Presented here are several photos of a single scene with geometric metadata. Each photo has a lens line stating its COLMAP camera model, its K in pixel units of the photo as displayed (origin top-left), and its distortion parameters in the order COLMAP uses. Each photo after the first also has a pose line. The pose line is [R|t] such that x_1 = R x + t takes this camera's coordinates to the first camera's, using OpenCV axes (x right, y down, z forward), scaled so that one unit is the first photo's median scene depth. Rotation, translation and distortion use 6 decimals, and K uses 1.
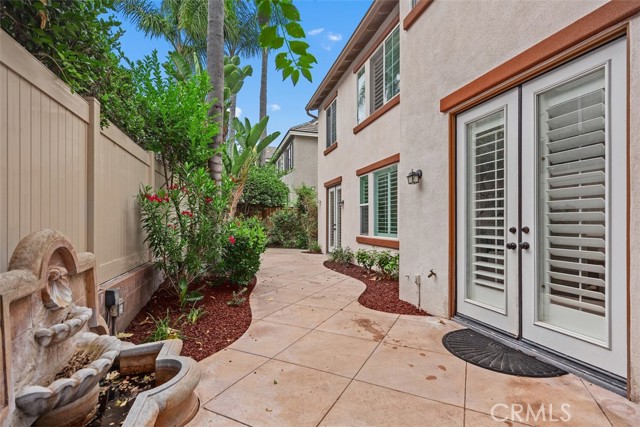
lens RADIAL K [[288.3, 0, 320.2], [0, 288.3, 219.4], [0, 0, 1]] dist [0.009504, -0.002297]
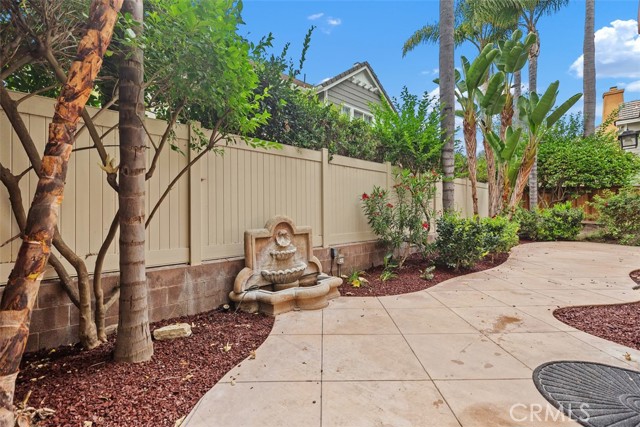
lens RADIAL K [[288.3, 0, 320.7], [0, 288.3, 213.4], [0, 0, 1]] dist [0.009504, -0.002297]
pose [[0.440308, -0.012130, -0.897765, 0.830447], [0.025583, 0.999672, -0.000960, 0.017681], [0.897482, -0.022545, 0.440474, 0.112065]]
